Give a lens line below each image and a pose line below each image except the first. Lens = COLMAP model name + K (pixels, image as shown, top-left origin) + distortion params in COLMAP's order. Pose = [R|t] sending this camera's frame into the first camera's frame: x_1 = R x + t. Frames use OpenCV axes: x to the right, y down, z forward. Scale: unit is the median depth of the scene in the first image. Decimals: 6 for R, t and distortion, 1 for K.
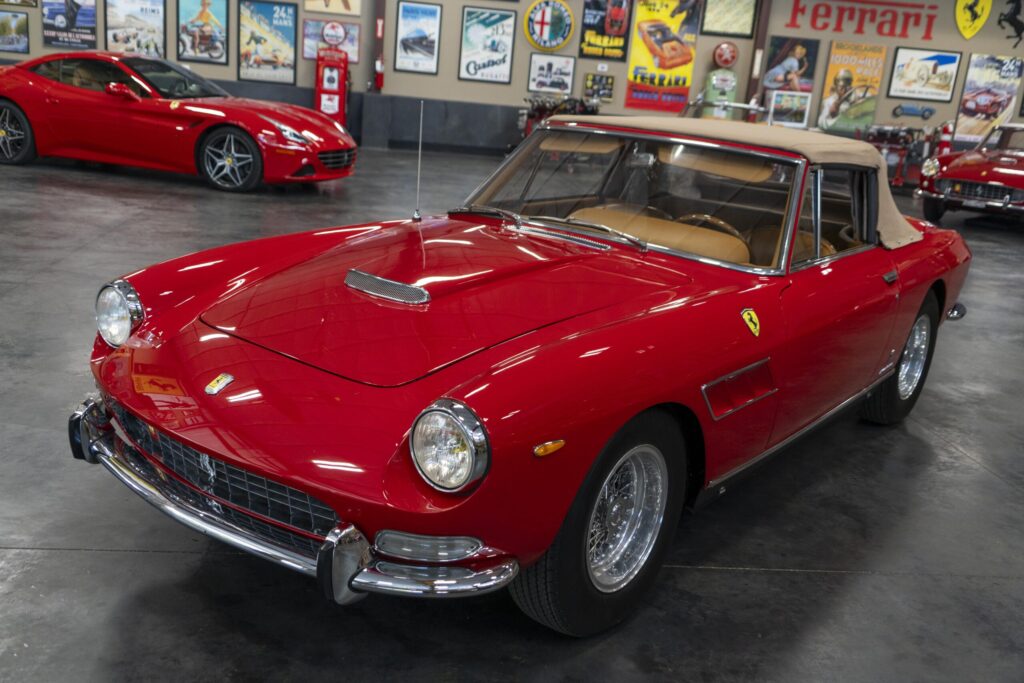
lens RADIAL K [[984.0, 0, 500.0], [0, 984.0, 340.6], [0, 0, 1]] dist [0.034478, 0.000000]
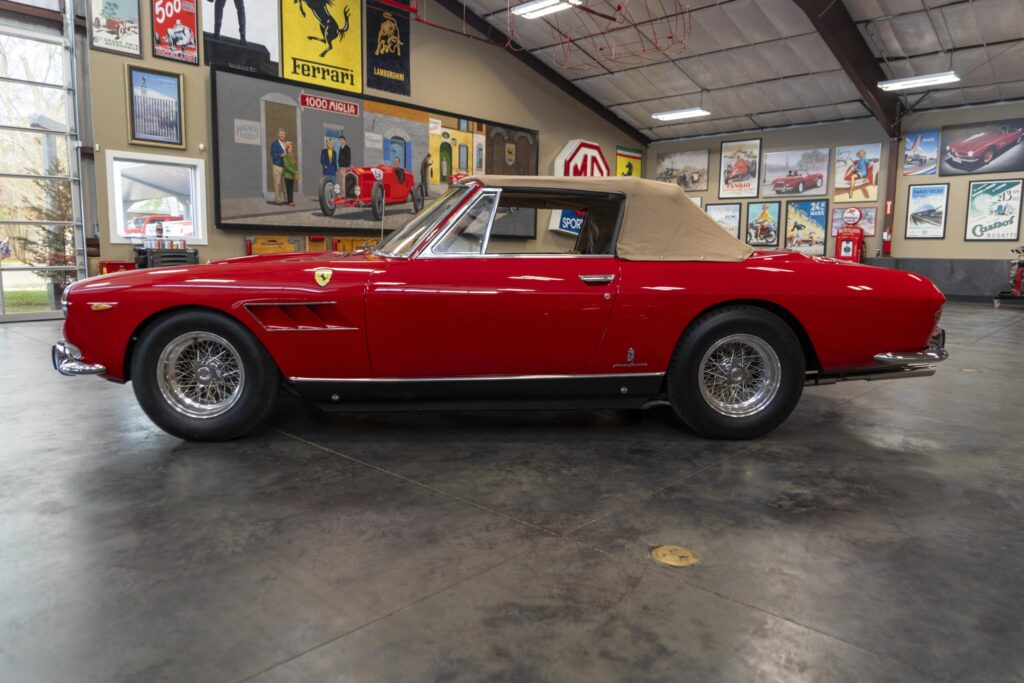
lens RADIAL K [[681.8, 0, 510.1], [0, 681.8, 341.1], [0, 0, 1]] dist [-0.029667, 0.010466]
pose [[0.649134, 0.015279, -0.760520, 0.228167], [-0.152422, 0.982134, -0.110367, 0.026912], [0.745246, 0.187563, 0.639866, 0.100863]]
